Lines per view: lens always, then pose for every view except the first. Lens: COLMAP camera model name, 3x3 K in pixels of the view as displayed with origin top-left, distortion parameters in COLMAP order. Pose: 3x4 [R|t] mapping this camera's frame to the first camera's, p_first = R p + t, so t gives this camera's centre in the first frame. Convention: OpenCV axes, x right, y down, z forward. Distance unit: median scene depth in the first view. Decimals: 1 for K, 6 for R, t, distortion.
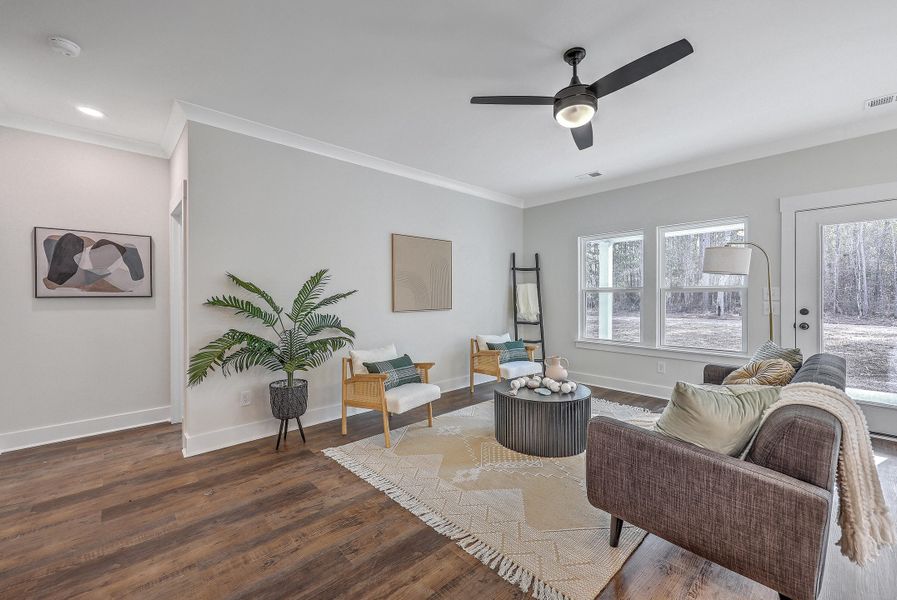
lens RADIAL K [[363.8, 0, 454.9], [0, 363.8, 297.2], [0, 0, 1]] dist [-0.000172, 0.000012]
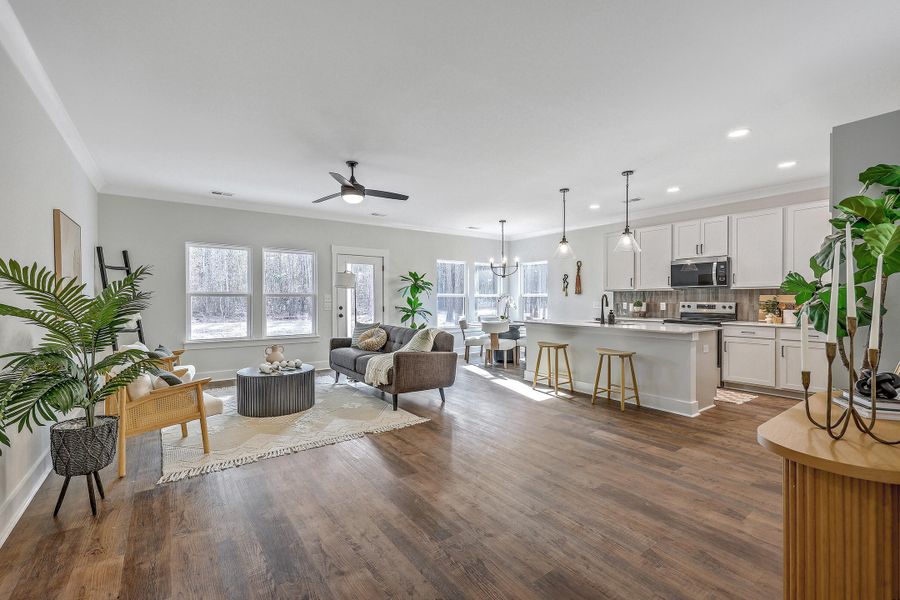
lens RADIAL K [[392.4, 0, 447.5], [0, 392.4, 302.8], [0, 0, 1]] dist [0.003034, 0.000337]
pose [[0.132736, -0.006557, 0.991130, -1.021987], [0.005236, 0.999969, 0.005914, 0.004612], [-0.991138, 0.004404, 0.132766, 0.191394]]
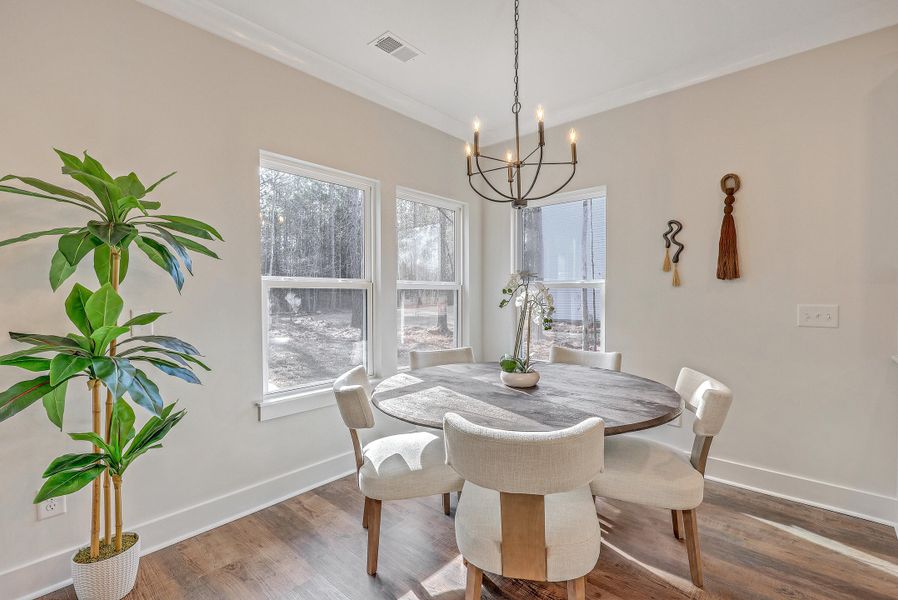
lens RADIAL K [[408.4, 0, 456.0], [0, 408.4, 302.9], [0, 0, 1]] dist [0.000545, -0.000007]
pose [[-0.093992, -0.017686, 0.995416, 0.695156], [0.006713, 0.999808, 0.018398, -0.001845], [-0.995550, 0.008411, -0.093855, 0.316630]]
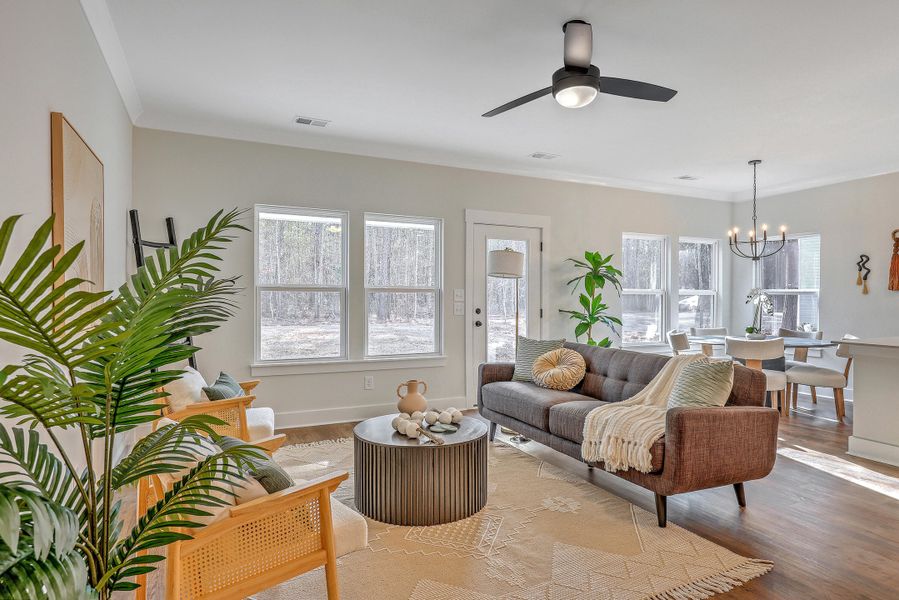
lens RADIAL K [[516.9, 0, 453.5], [0, 516.9, 299.4], [0, 0, 1]] dist [0.003161, 0.000822]
pose [[0.302089, -0.000115, 0.953280, -0.656448], [-0.001379, 0.999999, 0.000558, 0.002330], [-0.953279, -0.001483, 0.302089, 0.604548]]
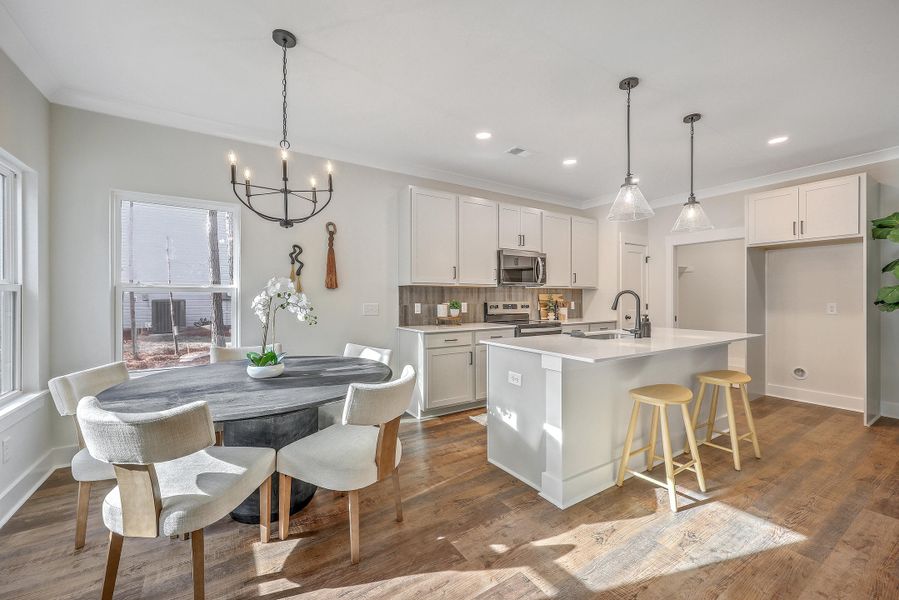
lens RADIAL K [[365.3, 0, 449.0], [0, 365.3, 298.6], [0, 0, 1]] dist [0.001912, 0.000127]
pose [[-0.983512, 0.003579, 0.180806, 0.875739], [0.005037, 0.999958, 0.007607, -0.005216], [-0.180772, 0.008393, -0.983489, 0.745407]]
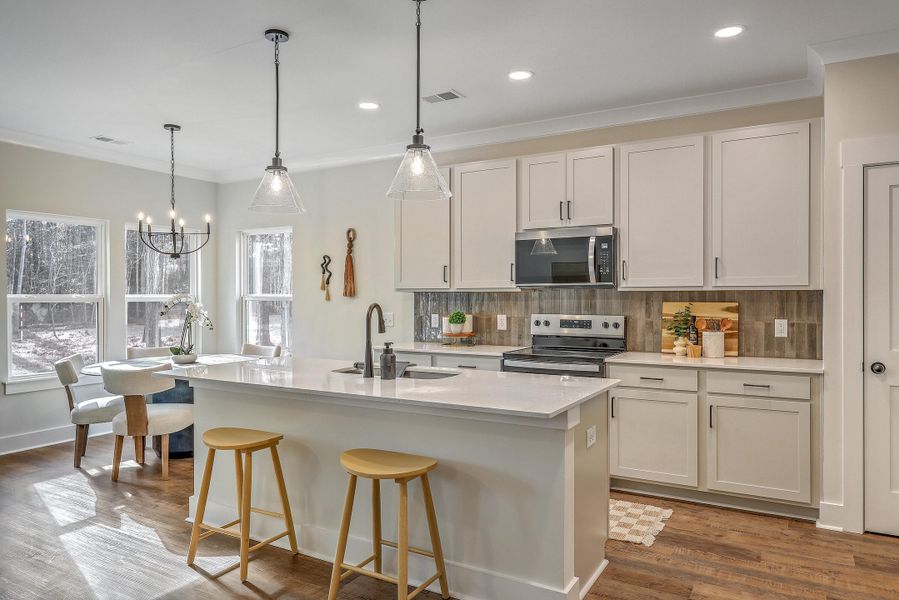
lens RADIAL K [[600.2, 0, 454.8], [0, 600.2, 298.8], [0, 0, 1]] dist [0.008409, 0.001357]
pose [[-0.284148, -0.001240, 0.958780, -0.358507], [0.006691, 0.999972, 0.003276, -0.026047], [-0.958757, 0.007346, -0.284131, -0.068597]]
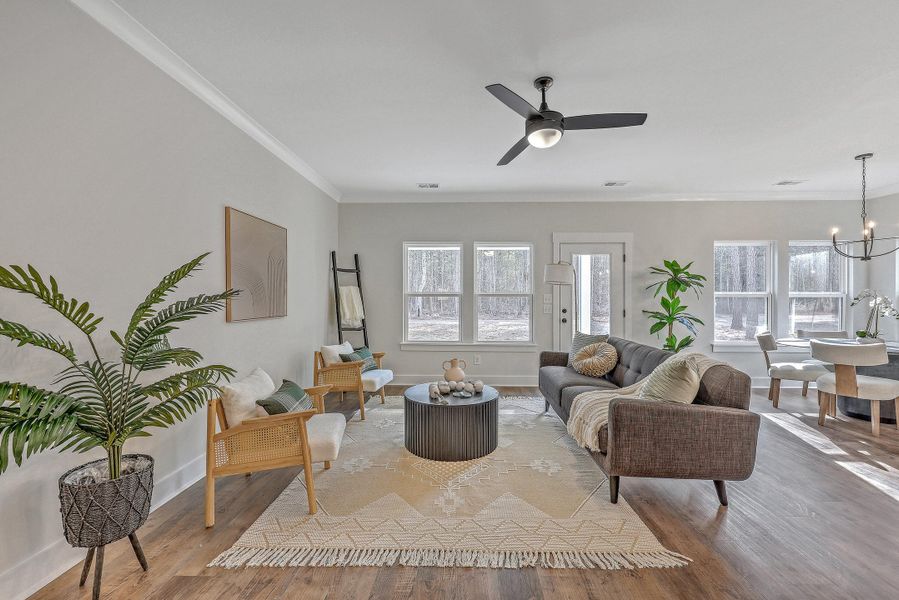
lens RADIAL K [[365.0, 0, 454.1], [0, 365.0, 301.4], [0, 0, 1]] dist [0.001631, 0.000178]
pose [[0.706798, 0.000734, 0.707415, -0.439339], [-0.000694, 1.000000, -0.000343, 0.001814], [-0.707415, -0.000248, 0.706798, 0.272161]]
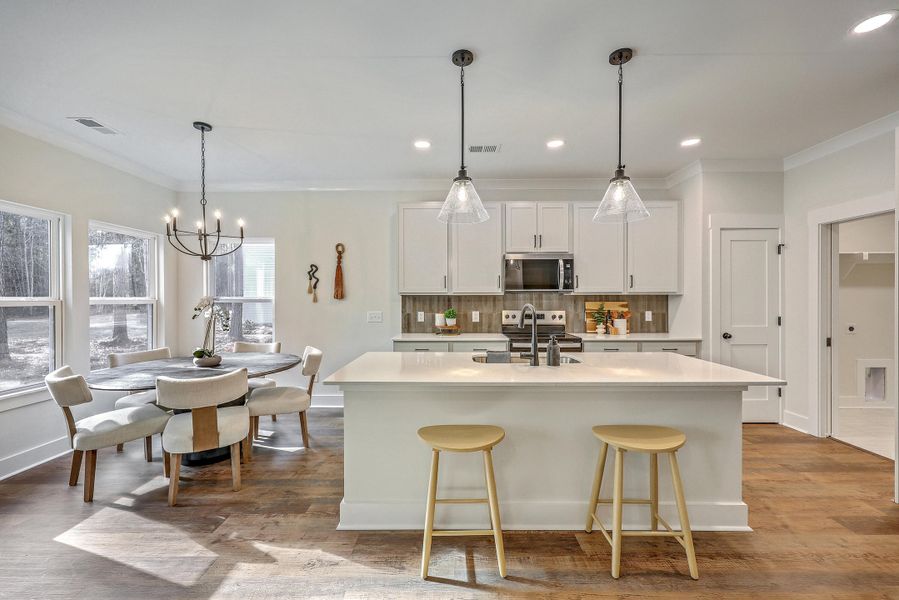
lens RADIAL K [[365.3, 0, 449.0], [0, 365.3, 298.6], [0, 0, 1]] dist [0.001912, 0.000127]
pose [[-0.721961, 0.003995, 0.691922, 0.223096], [0.007898, 0.999966, 0.002468, -0.029858], [-0.691889, 0.007247, -0.721968, 0.405624]]
